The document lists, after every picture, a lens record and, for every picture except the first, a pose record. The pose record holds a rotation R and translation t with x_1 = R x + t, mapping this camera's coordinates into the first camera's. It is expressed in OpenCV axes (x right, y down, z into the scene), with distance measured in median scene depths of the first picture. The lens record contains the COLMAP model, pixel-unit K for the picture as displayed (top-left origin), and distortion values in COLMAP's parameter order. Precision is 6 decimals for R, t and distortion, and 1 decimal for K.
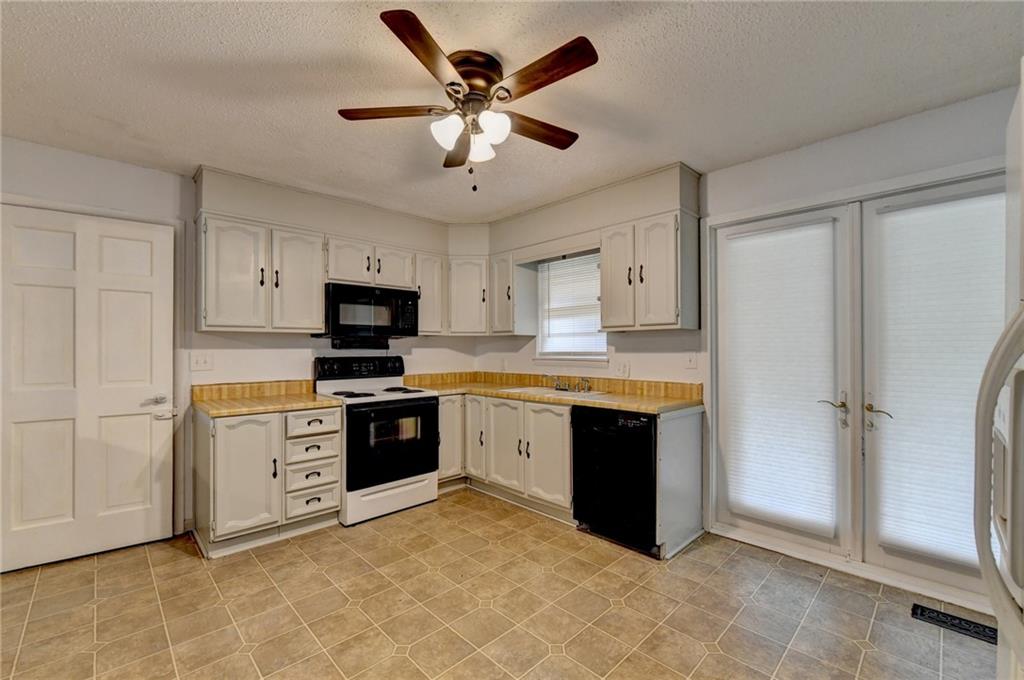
lens RADIAL K [[430.5, 0, 516.5], [0, 430.5, 344.8], [0, 0, 1]] dist [-0.002059, -0.000167]
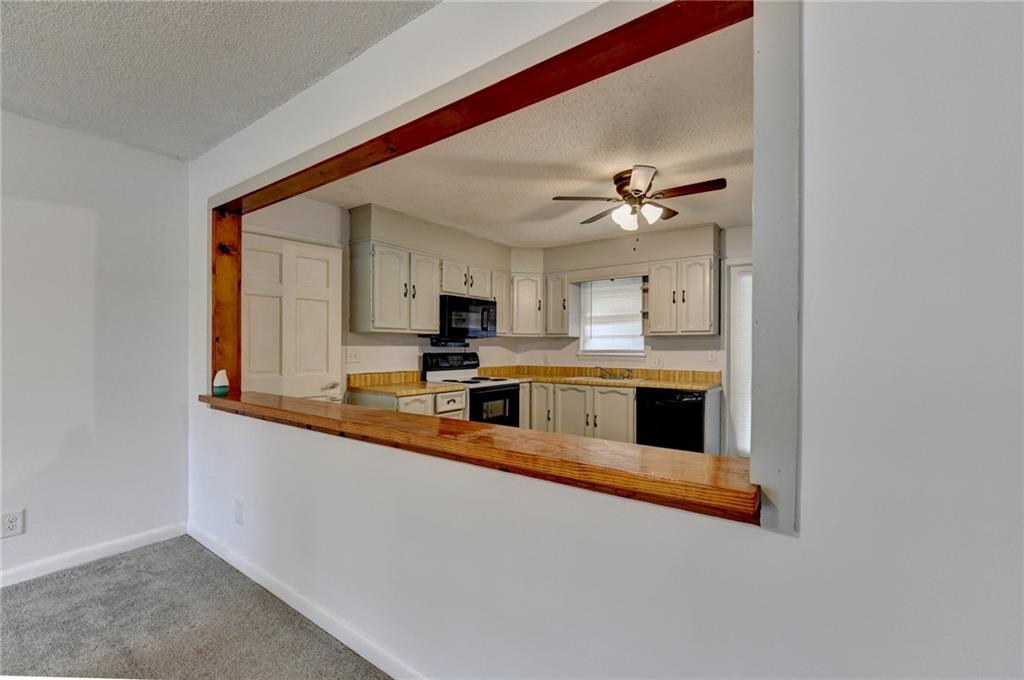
lens RADIAL K [[426.2, 0, 516.0], [0, 426.2, 346.3], [0, 0, 1]] dist [-0.001371, -0.000342]
pose [[0.986969, 0.006911, 0.160765, -0.418791], [-0.007912, 0.999953, 0.005591, 0.000550], [-0.160719, -0.006790, 0.986977, -0.277266]]
